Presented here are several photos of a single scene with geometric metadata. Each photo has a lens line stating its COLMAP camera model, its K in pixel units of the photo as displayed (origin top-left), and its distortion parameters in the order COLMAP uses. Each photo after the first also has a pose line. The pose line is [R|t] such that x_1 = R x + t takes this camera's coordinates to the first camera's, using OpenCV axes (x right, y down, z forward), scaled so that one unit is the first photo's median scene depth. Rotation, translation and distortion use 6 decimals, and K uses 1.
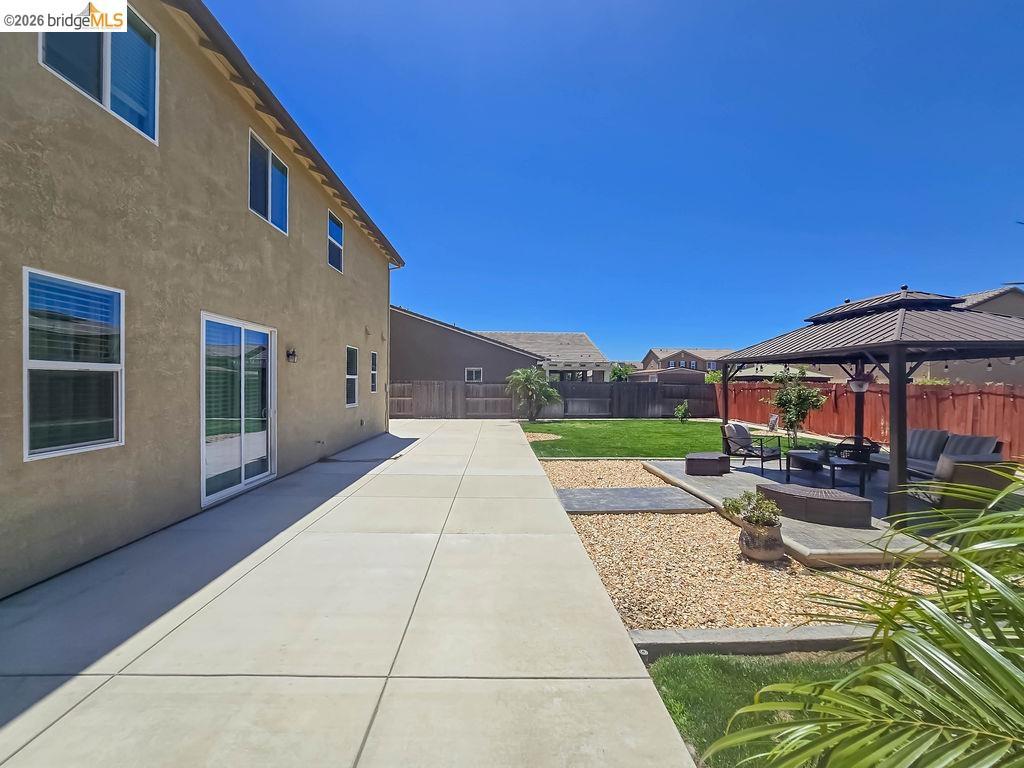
lens RADIAL K [[440.0, 0, 512.0], [0, 440.0, 384.0], [0, 0, 1]] dist [-0.000261, -0.000023]
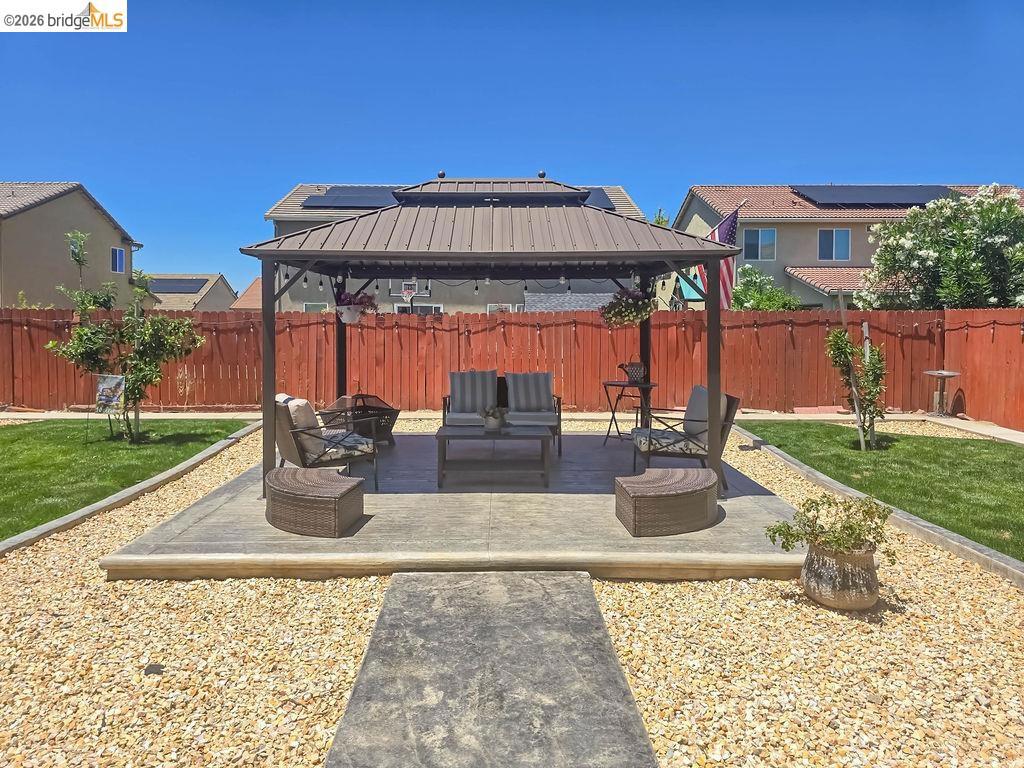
lens RADIAL K [[706.5, 0, 453.1], [0, 706.5, 385.5], [0, 0, 1]] dist [0.005748, 0.001126]
pose [[0.035793, -0.098887, 0.994455, -0.244213], [-0.001123, 0.995088, 0.098990, 0.008119], [-0.999359, -0.004660, 0.035506, 0.996550]]
